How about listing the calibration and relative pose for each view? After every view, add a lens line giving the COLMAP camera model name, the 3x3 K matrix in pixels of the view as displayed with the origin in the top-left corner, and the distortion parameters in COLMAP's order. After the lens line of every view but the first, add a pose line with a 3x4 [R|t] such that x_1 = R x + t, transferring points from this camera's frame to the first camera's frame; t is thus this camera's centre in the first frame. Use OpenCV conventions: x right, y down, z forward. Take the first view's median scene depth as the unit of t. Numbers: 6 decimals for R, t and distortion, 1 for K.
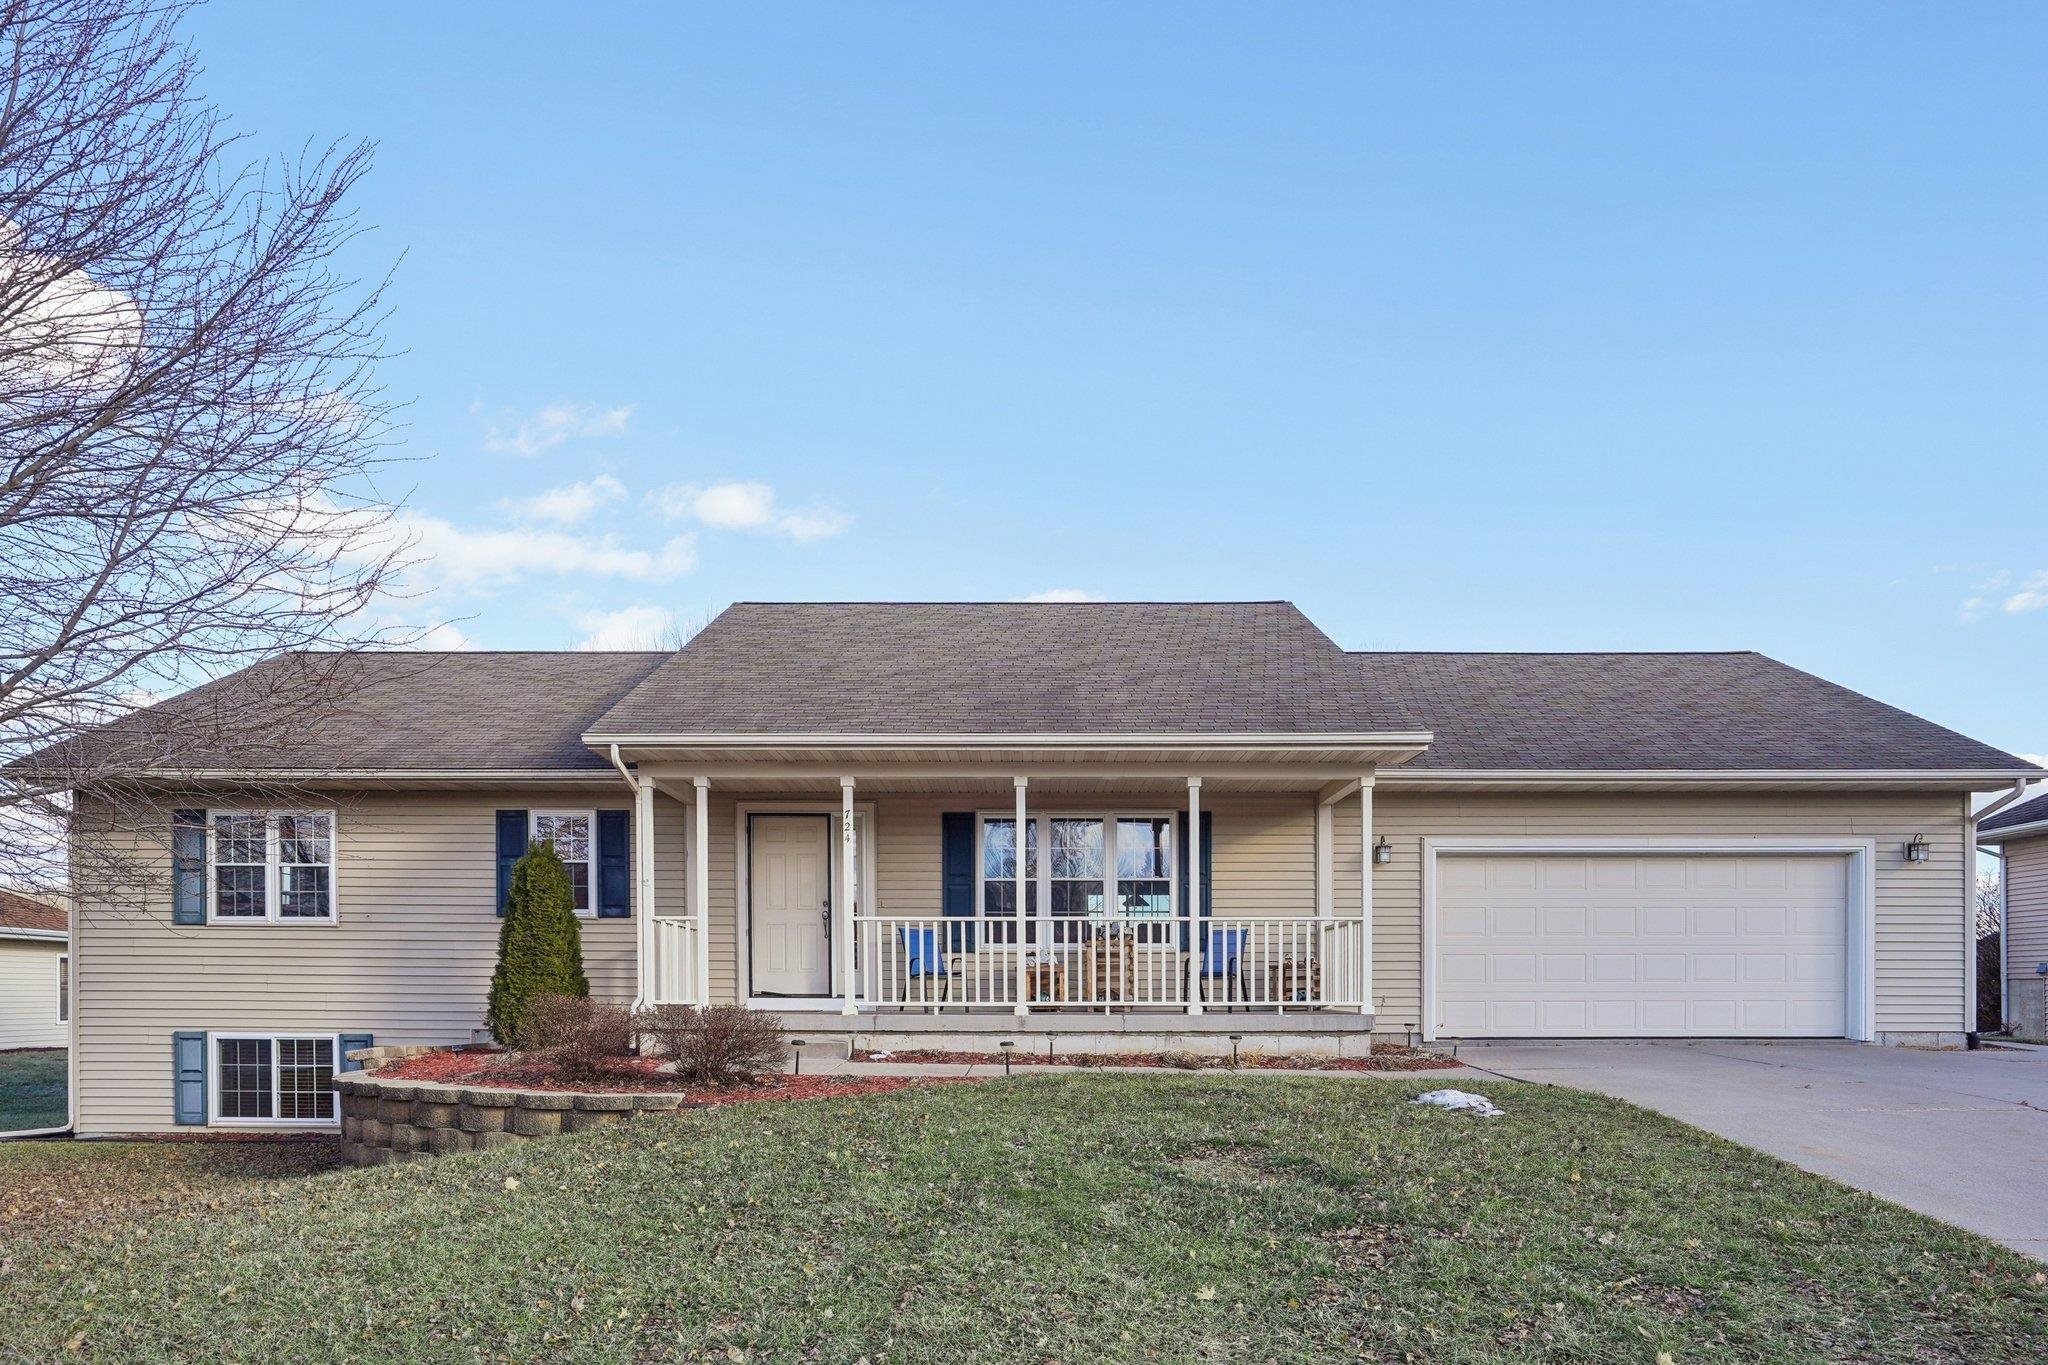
lens RADIAL K [[1184.7, 0, 1024.0], [0, 1184.7, 682.5], [0, 0, 1]] dist [-0.019023, 0.004093]
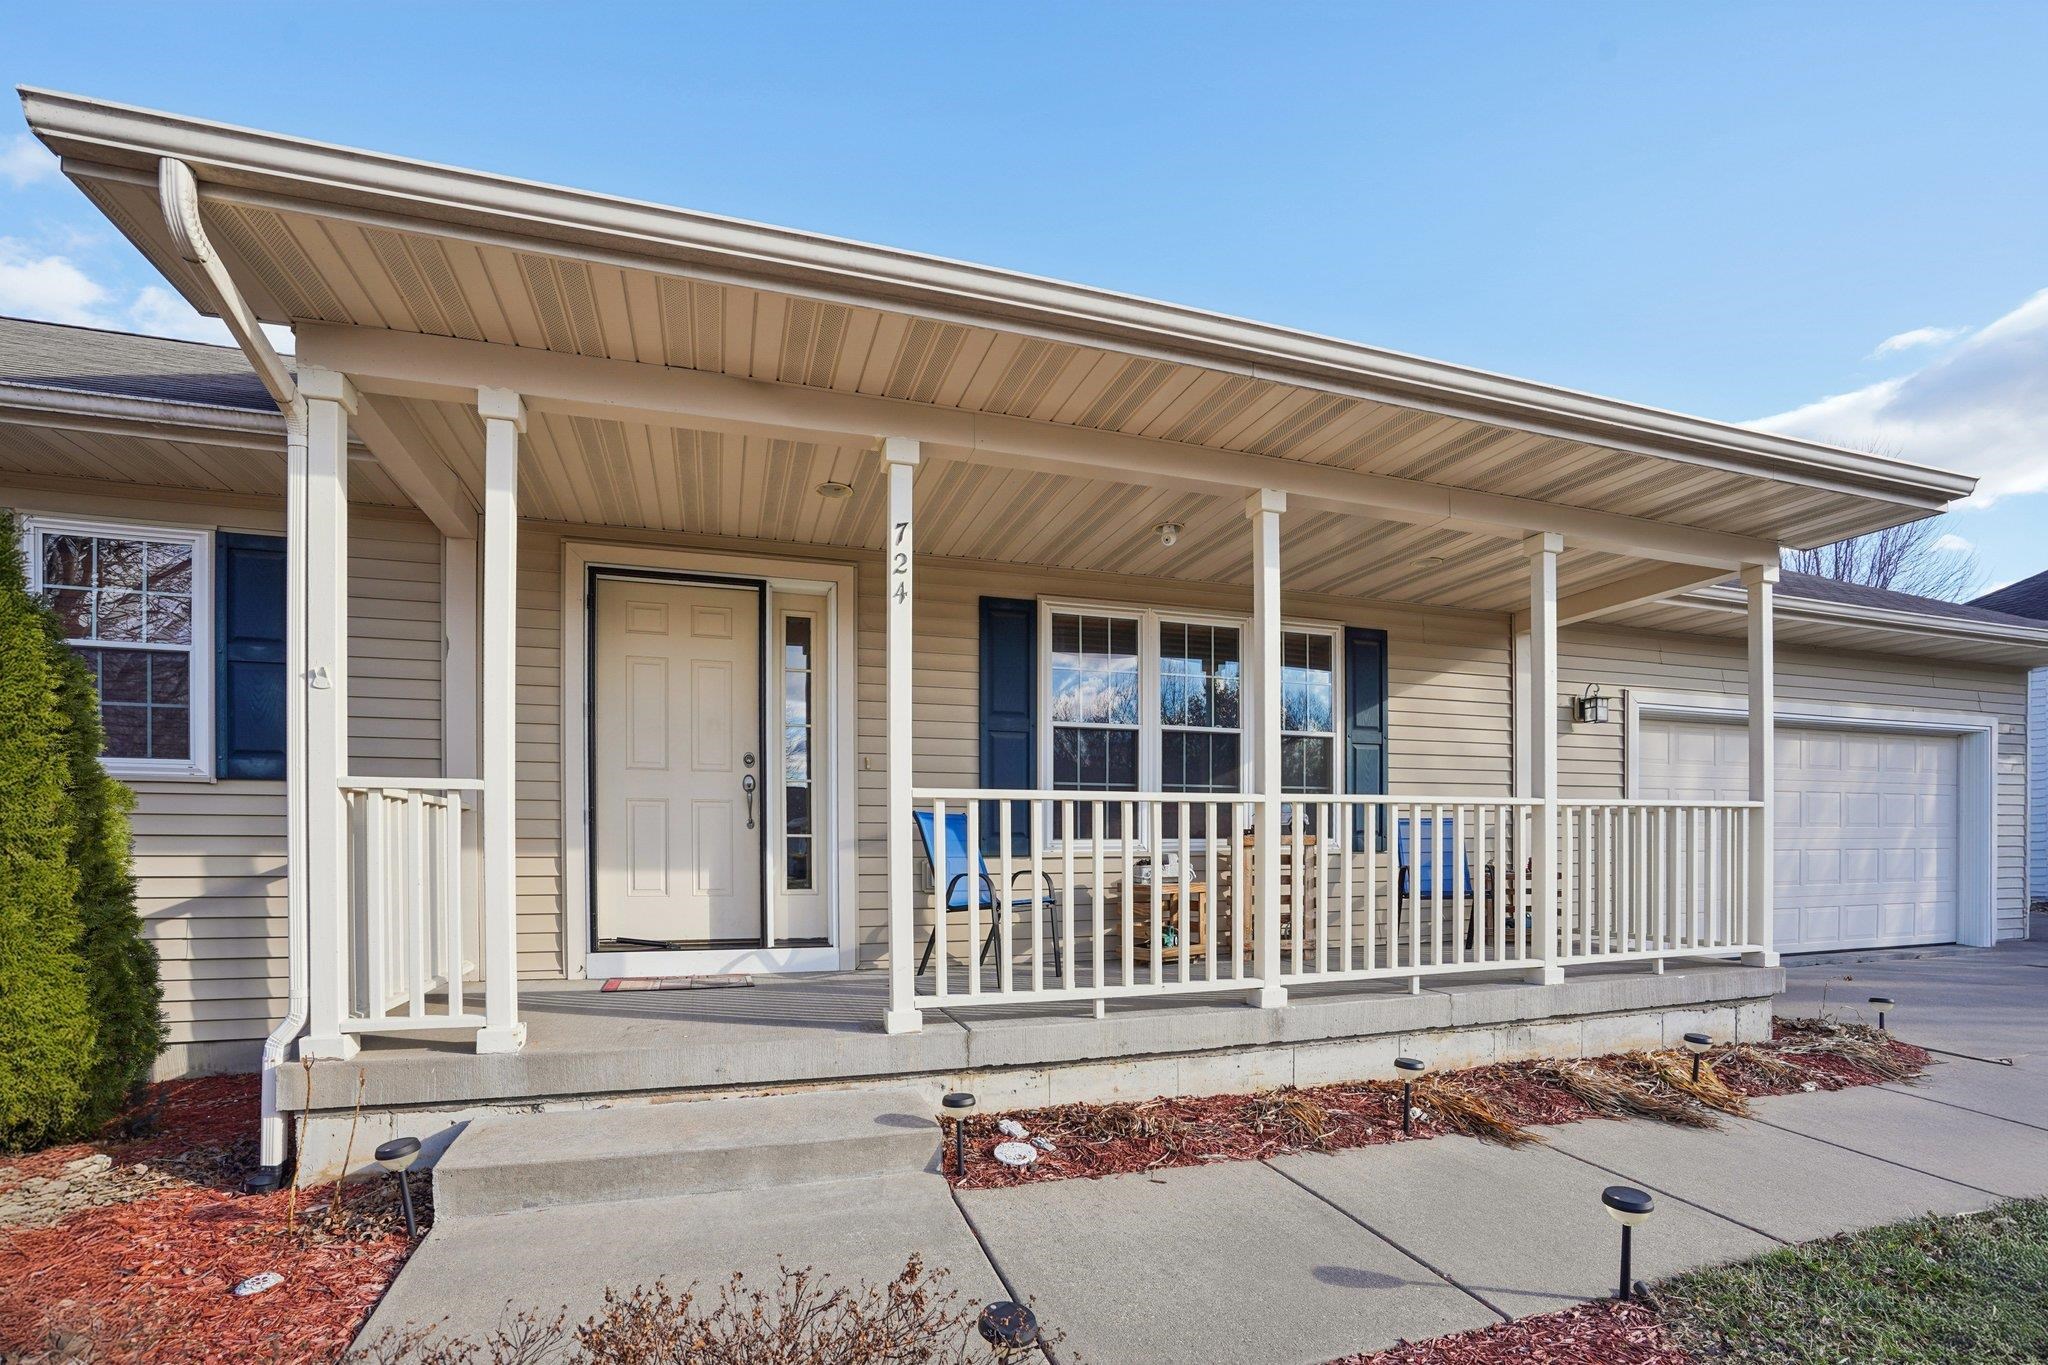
lens RADIAL K [[970.0, 0, 1026.7], [0, 970.0, 707.2], [0, 0, 1]] dist [-0.026223, 0.000523]
pose [[0.960316, 0.039316, 0.276130, -0.169606], [-0.069556, 0.992494, 0.100585, 0.114894], [-0.270102, -0.115799, 0.955843, 0.578248]]
